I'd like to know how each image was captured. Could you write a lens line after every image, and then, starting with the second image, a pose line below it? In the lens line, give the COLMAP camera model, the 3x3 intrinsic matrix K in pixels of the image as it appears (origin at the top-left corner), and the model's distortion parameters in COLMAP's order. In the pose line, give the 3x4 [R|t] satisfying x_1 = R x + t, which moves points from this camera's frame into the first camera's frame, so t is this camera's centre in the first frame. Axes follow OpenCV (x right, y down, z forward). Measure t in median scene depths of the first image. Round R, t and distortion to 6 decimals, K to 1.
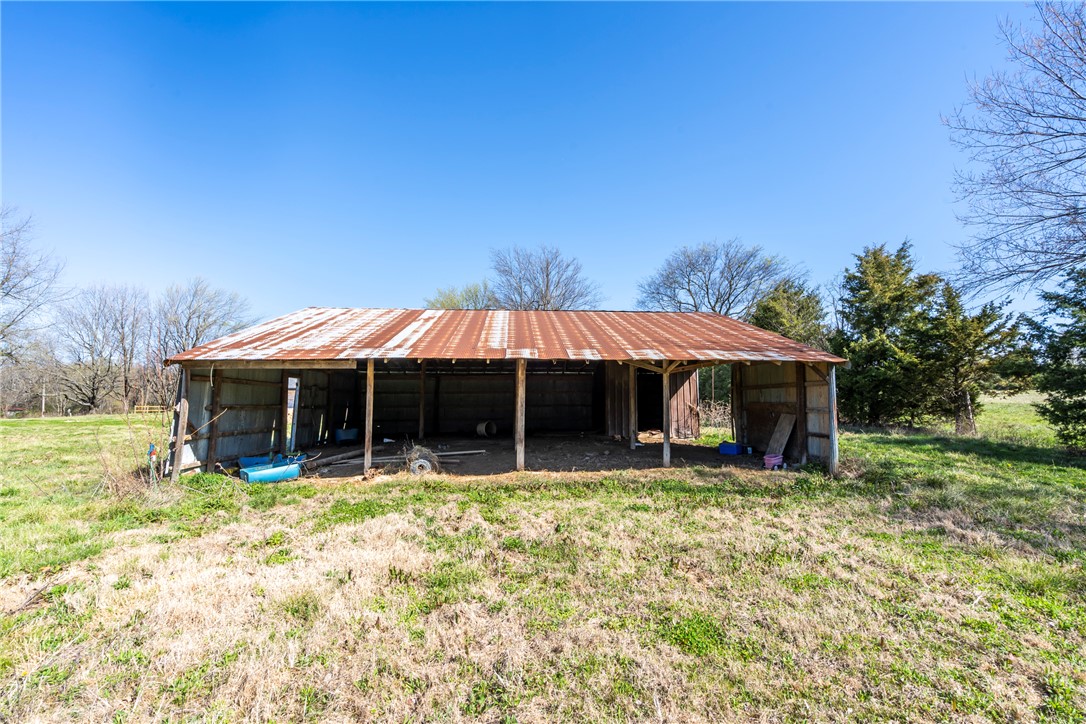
lens RADIAL K [[500.6, 0, 527.6], [0, 500.6, 363.1], [0, 0, 1]] dist [-0.000093, 0.000356]
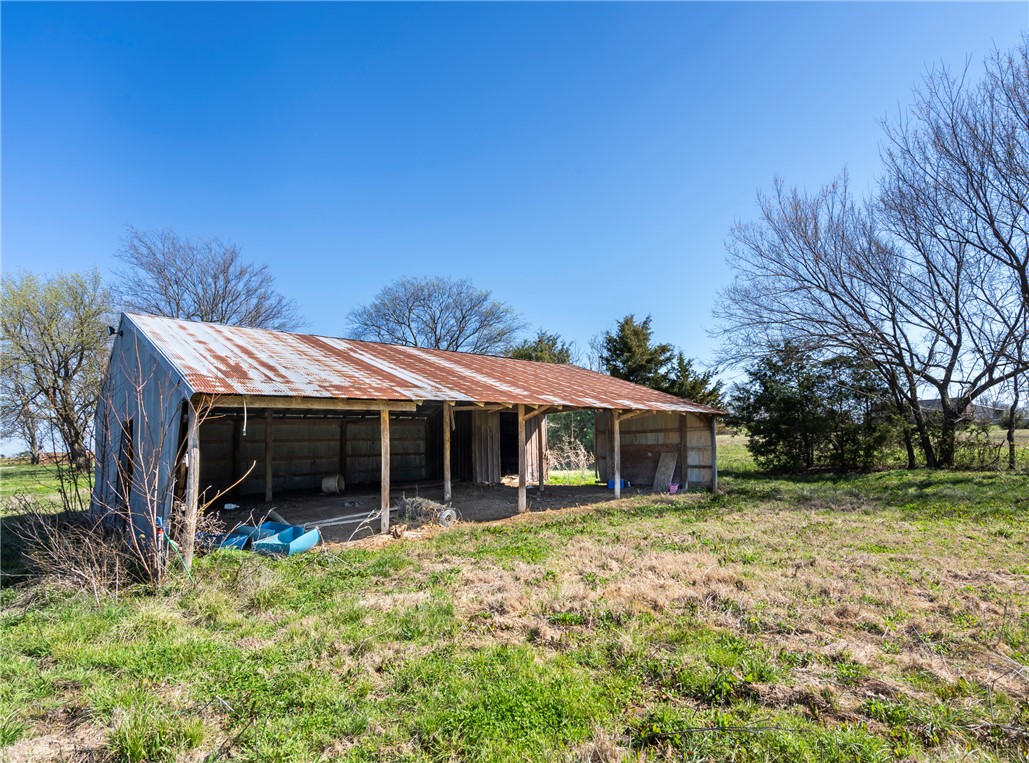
lens RADIAL K [[666.1, 0, 514.5], [0, 666.1, 381.5], [0, 0, 1]] dist [-0.000499, -0.000410]
pose [[0.740944, 0.049135, 0.669767, -0.668702], [-0.026988, 0.998693, -0.043409, 0.002260], [-0.671024, 0.014089, 0.741301, -0.012286]]
